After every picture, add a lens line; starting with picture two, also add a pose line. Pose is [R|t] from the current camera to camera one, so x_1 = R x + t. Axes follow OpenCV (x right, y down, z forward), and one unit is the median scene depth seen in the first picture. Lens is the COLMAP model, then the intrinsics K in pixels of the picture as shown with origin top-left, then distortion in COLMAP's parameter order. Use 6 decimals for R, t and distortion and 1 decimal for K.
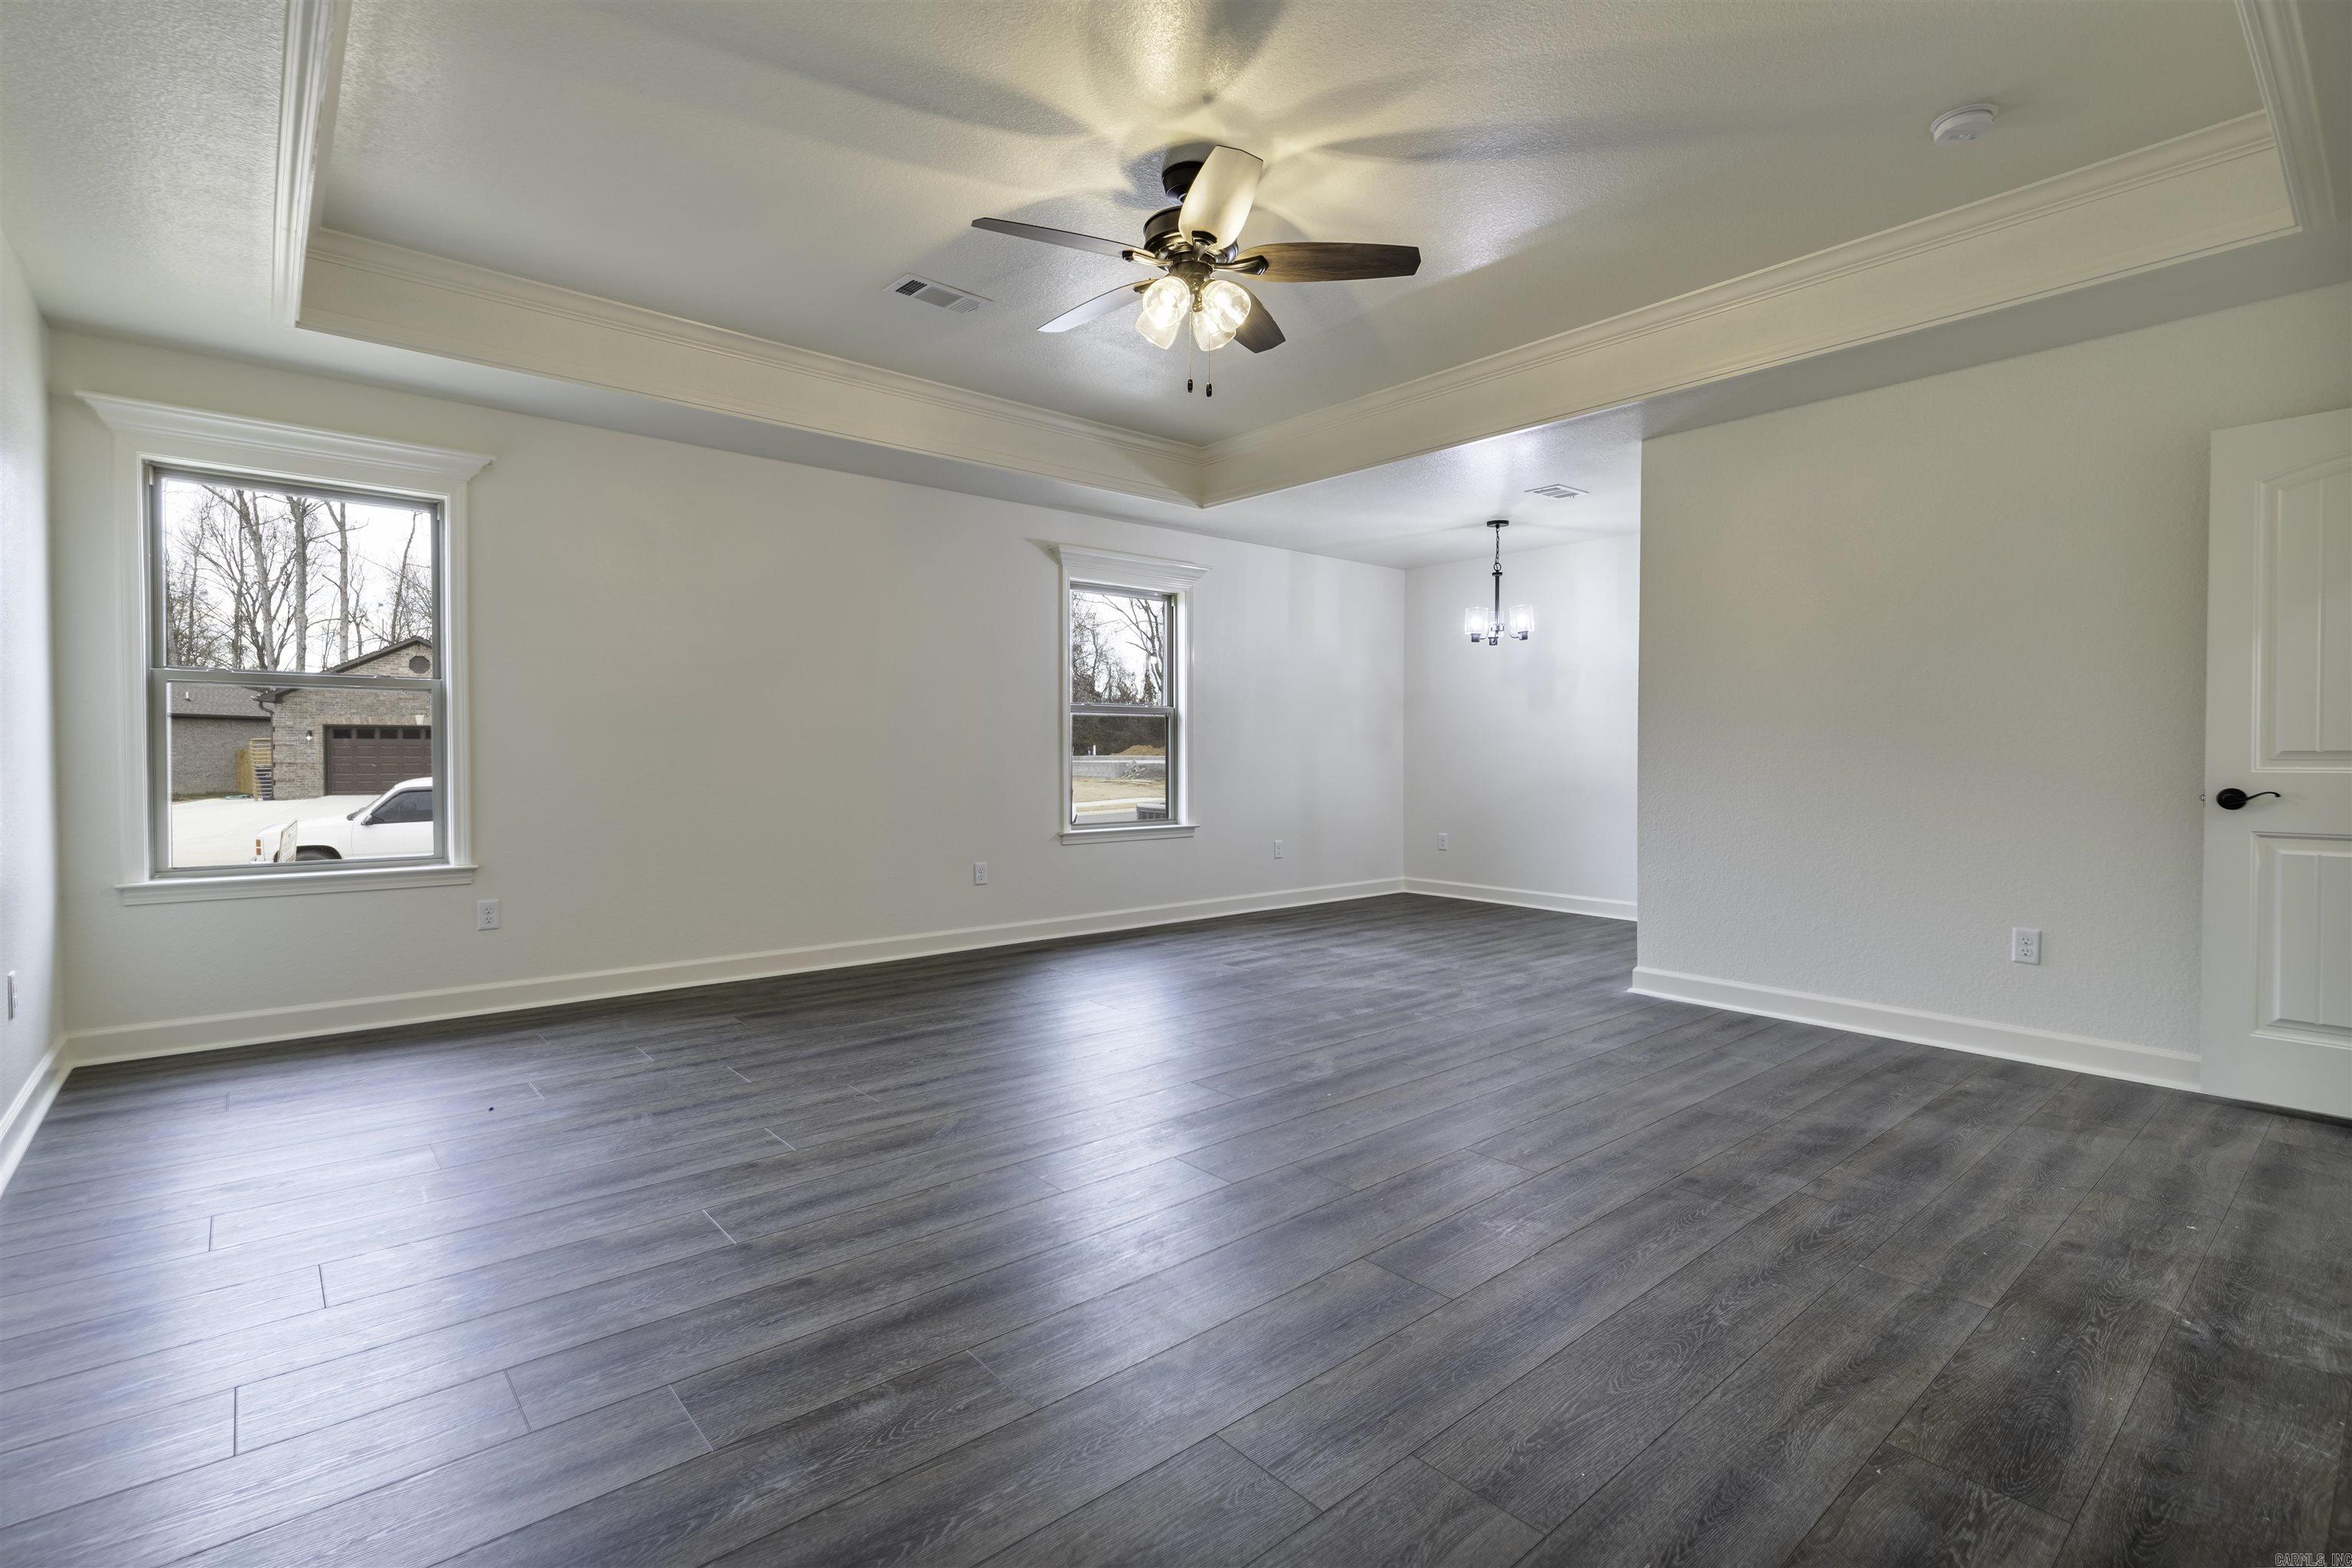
lens RADIAL K [[1068.8, 0, 1153.6], [0, 1068.8, 763.4], [0, 0, 1]] dist [0.009980, -0.002578]
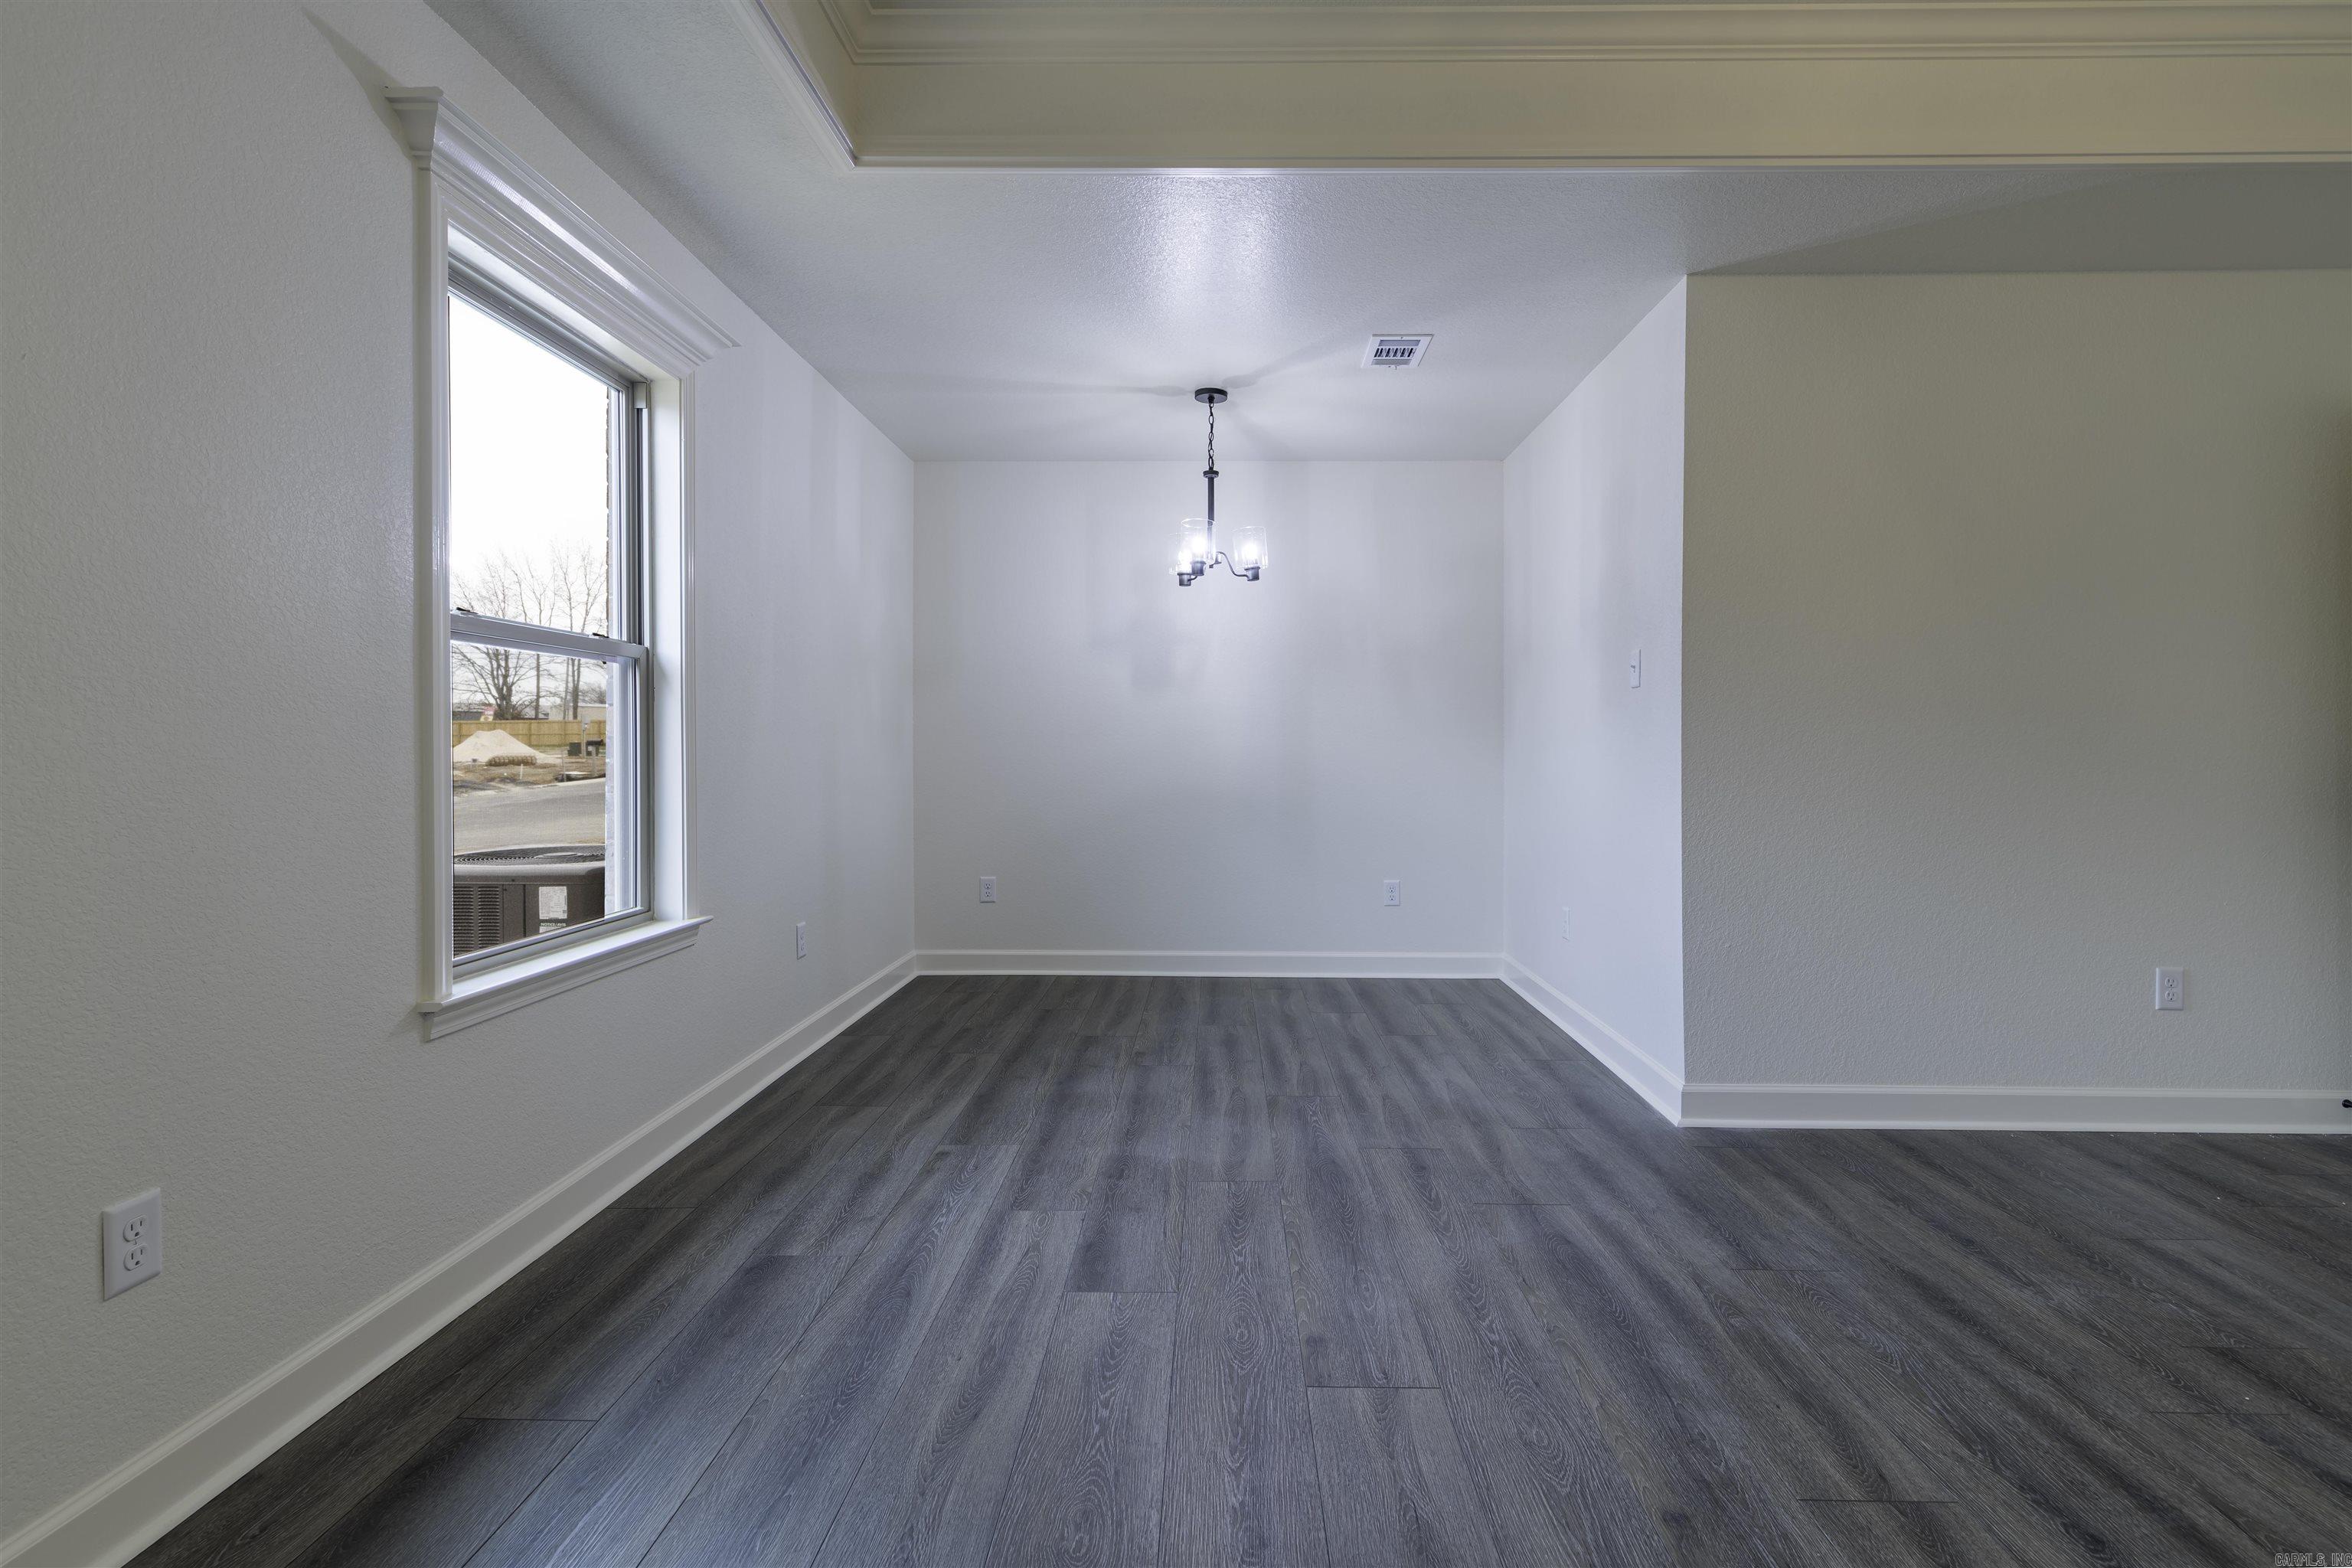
lens RADIAL K [[1068.8, 0, 1209.0], [0, 1068.8, 764.2], [0, 0, 1]] dist [0.009980, -0.002578]
pose [[0.648436, -0.008389, 0.761223, -0.187959], [0.005181, 0.999965, 0.006607, -0.008130], [-0.761252, -0.000340, 0.648457, 0.646129]]
